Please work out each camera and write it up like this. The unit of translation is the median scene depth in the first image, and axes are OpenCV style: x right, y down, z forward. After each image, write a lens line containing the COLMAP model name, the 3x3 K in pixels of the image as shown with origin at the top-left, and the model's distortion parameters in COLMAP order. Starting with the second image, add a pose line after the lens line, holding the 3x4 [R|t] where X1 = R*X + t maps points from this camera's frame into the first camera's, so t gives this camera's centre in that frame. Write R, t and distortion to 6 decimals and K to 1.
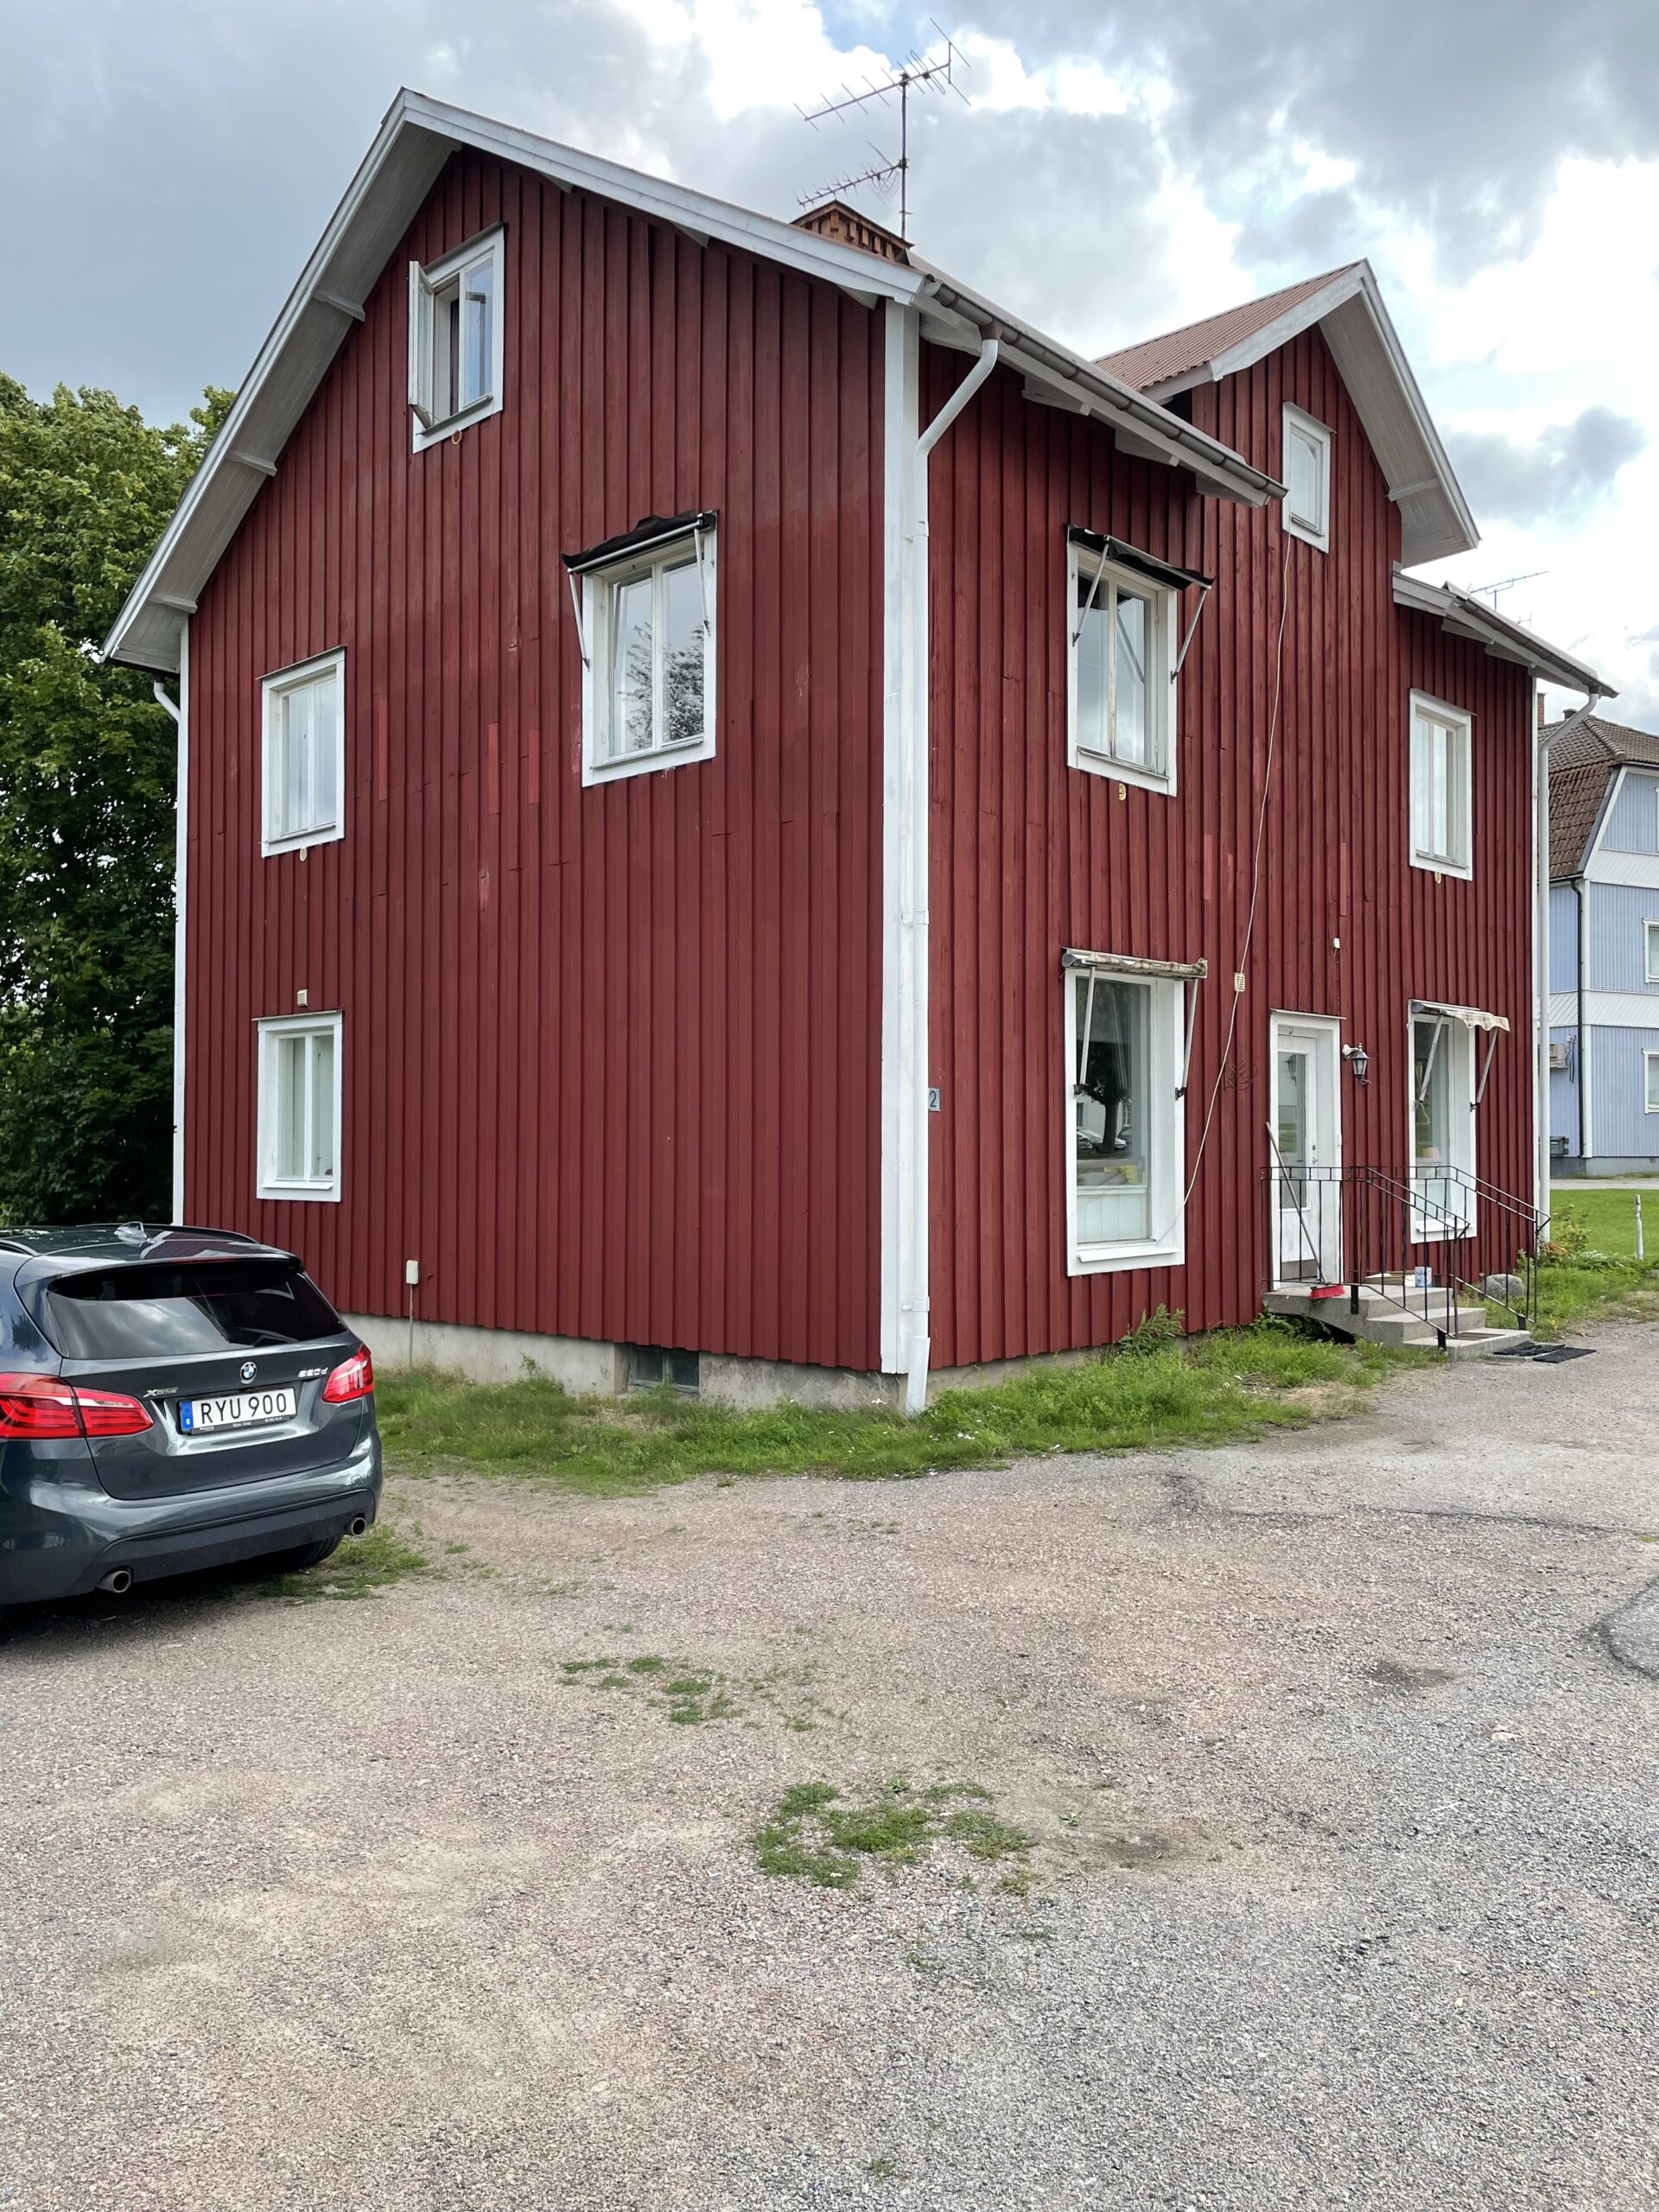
lens RADIAL K [[1671.0, 0, 830.7], [0, 1671.0, 1104.5], [0, 0, 1]] dist [-0.006736, -0.000878]
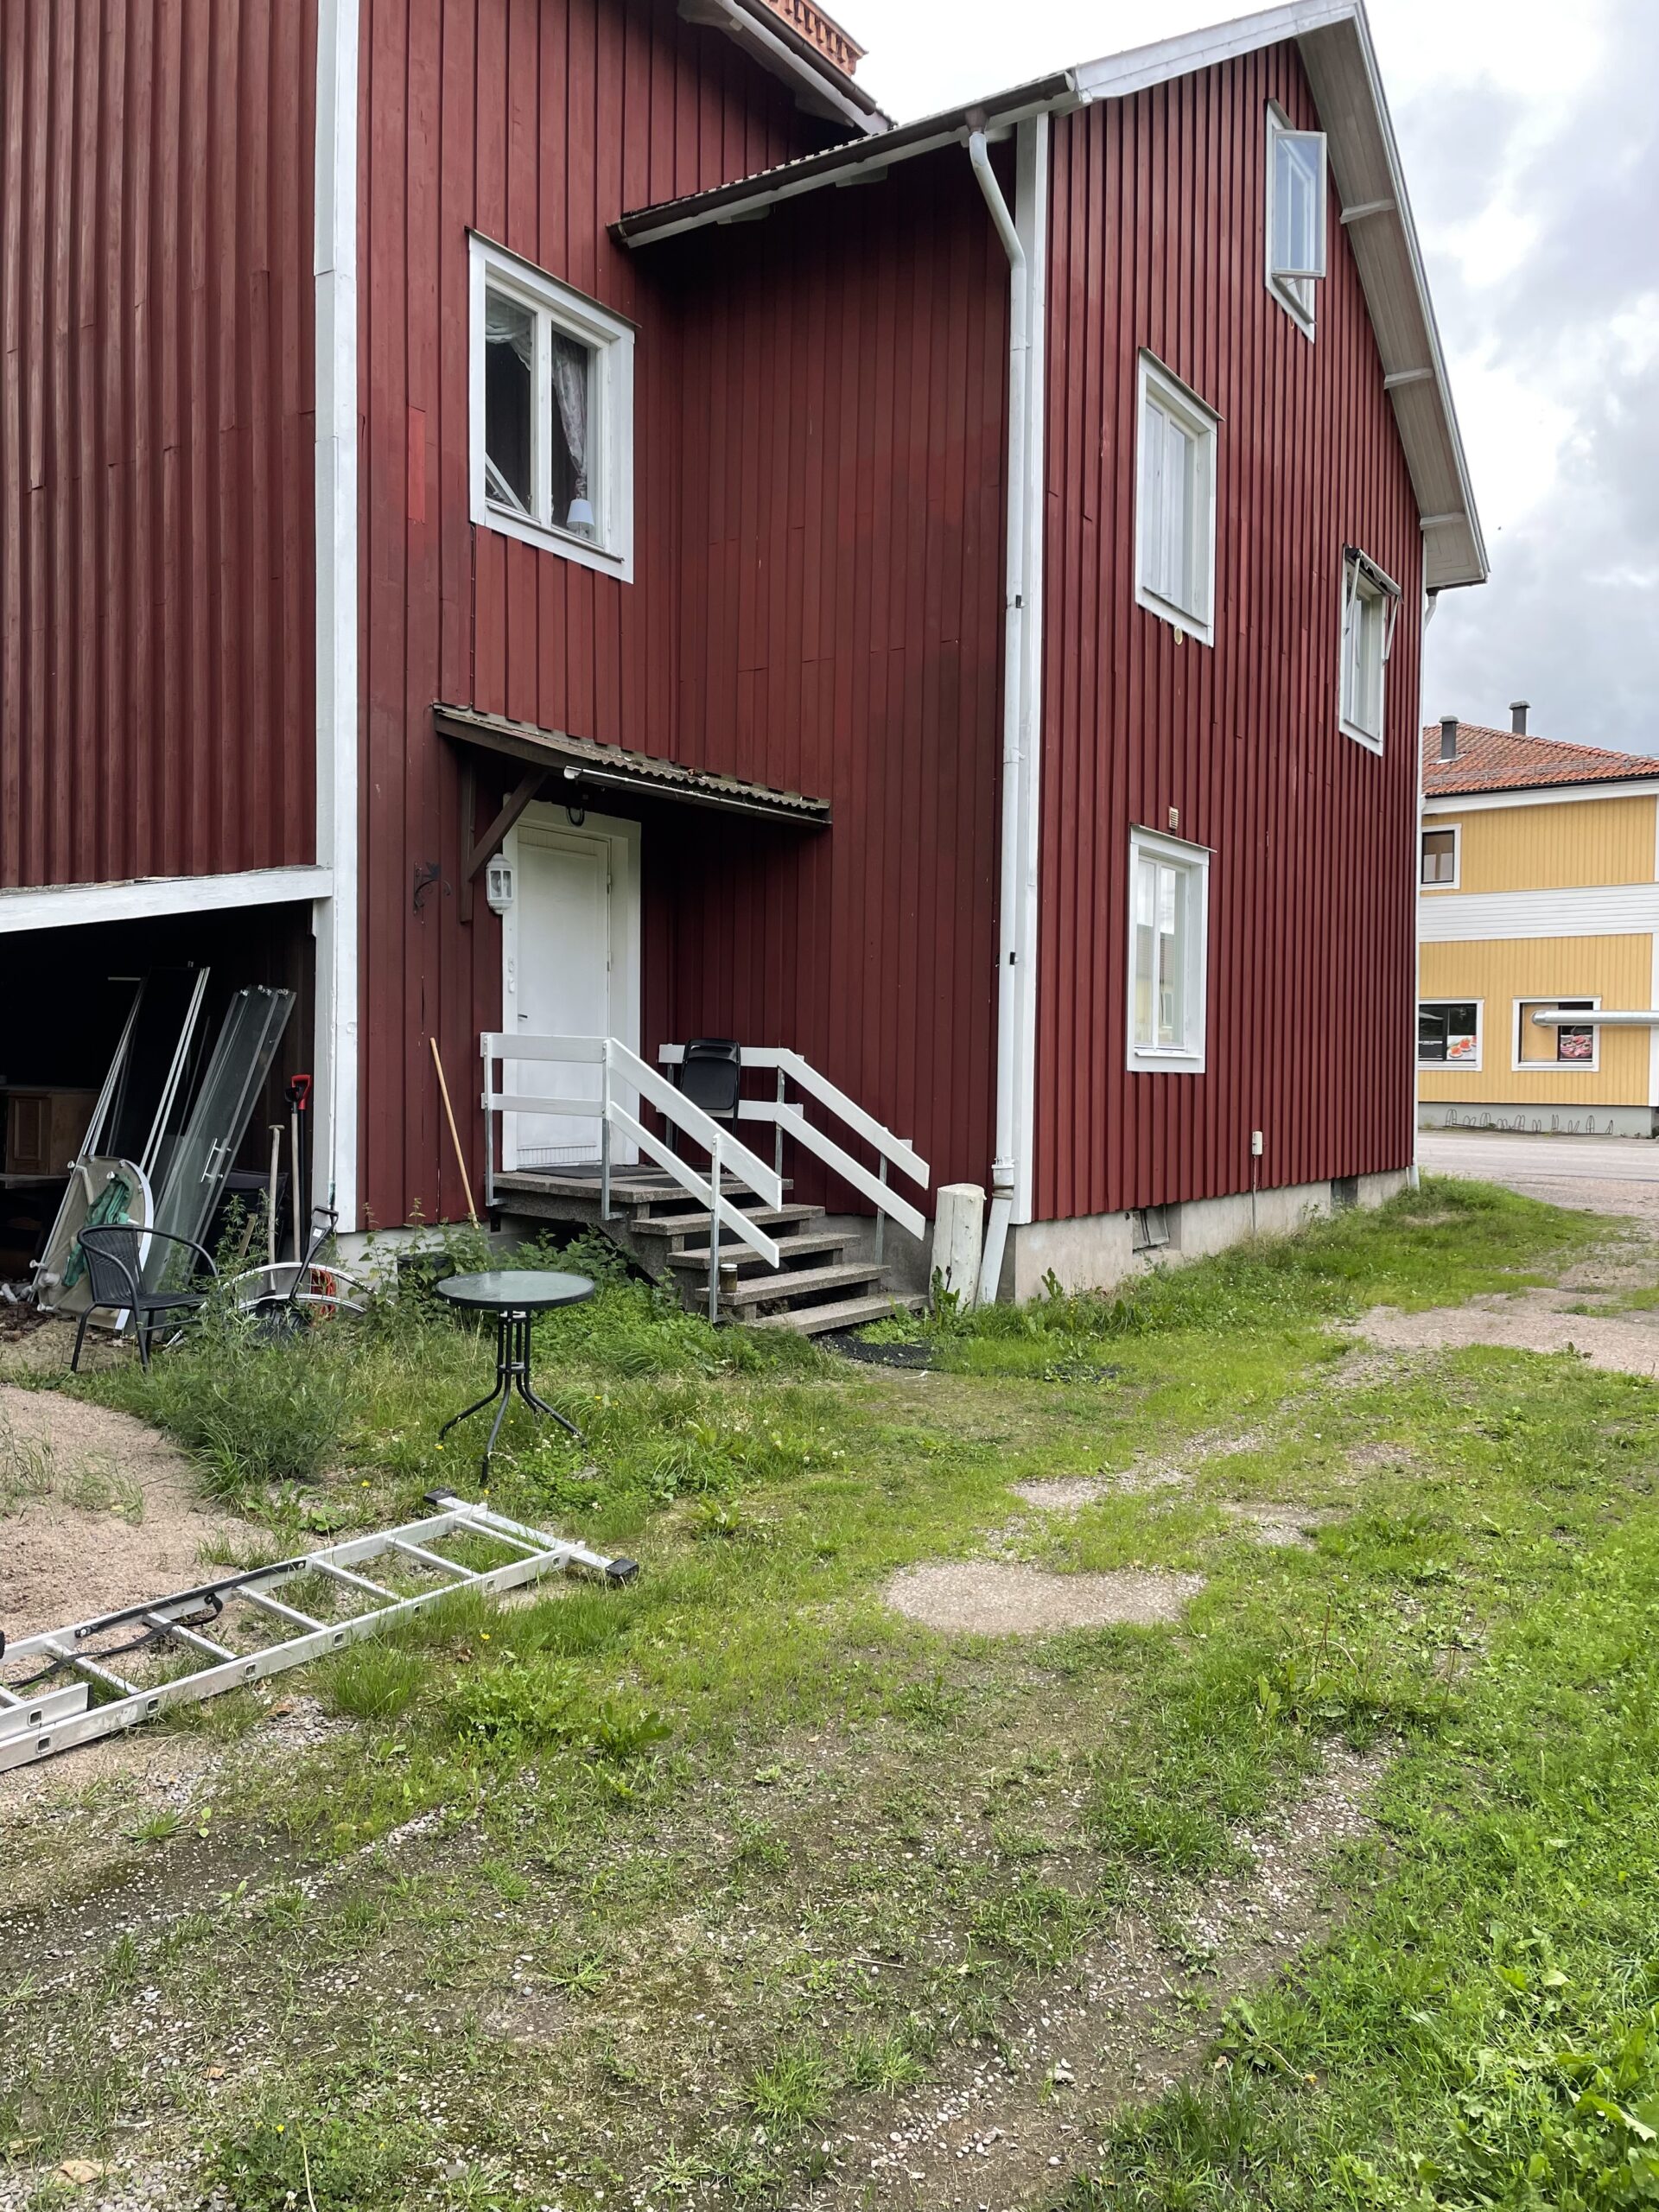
lens RADIAL K [[1671.0, 0, 830.3], [0, 1671.0, 1111.6], [0, 0, 1]] dist [-0.006736, -0.000878]
pose [[-0.150661, -0.025046, 0.988268, -1.098550], [-0.041651, 0.998952, 0.018967, 0.068445], [-0.987708, -0.038305, -0.151547, 1.297497]]
